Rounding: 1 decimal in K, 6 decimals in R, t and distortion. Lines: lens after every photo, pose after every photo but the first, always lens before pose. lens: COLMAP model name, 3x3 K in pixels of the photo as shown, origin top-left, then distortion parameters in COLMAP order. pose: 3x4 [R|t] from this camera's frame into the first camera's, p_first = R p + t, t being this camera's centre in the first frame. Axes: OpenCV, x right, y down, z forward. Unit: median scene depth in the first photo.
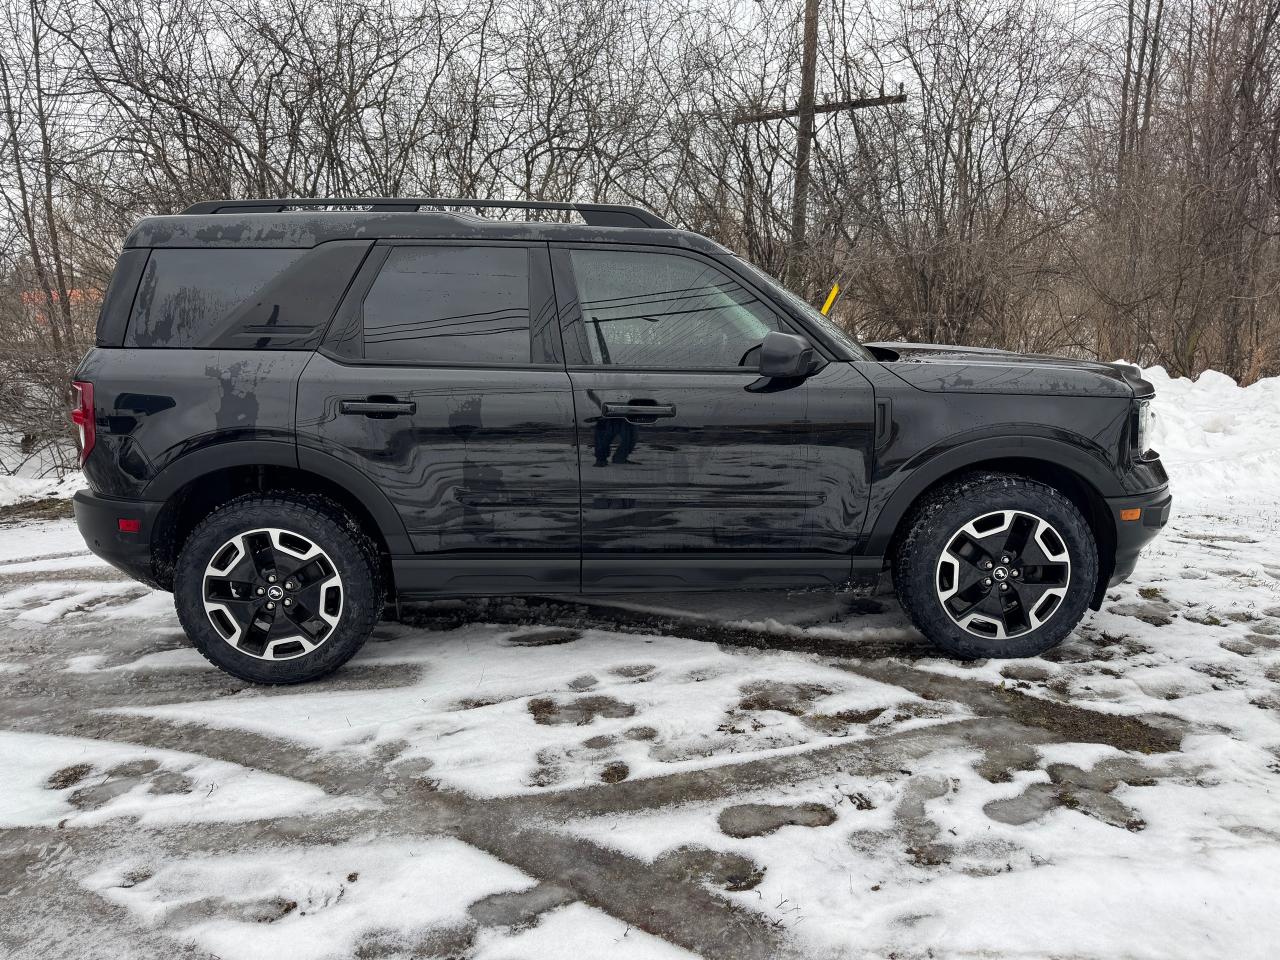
lens RADIAL K [[912.4, 0, 641.0], [0, 912.4, 489.6], [0, 0, 1]] dist [0.037360, -0.042485]
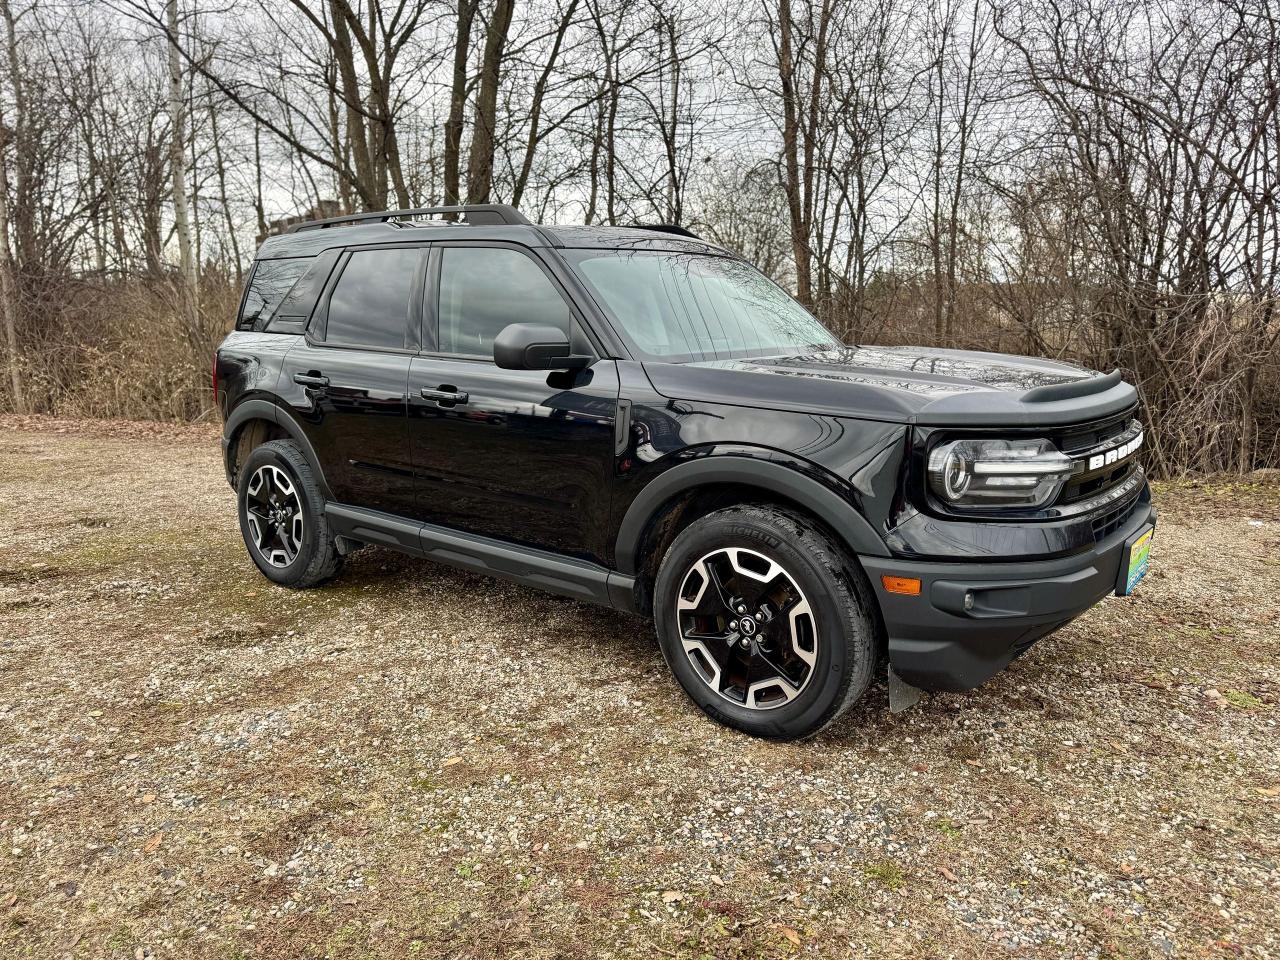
lens RADIAL K [[912.4, 0, 619.1], [0, 912.4, 475.5], [0, 0, 1]] dist [0.037360, -0.042485]
pose [[0.748048, 0.120659, -0.652584, 0.847120], [-0.127985, 0.991103, 0.036541, -0.057092], [0.651187, 0.056187, 0.756835, 0.311519]]
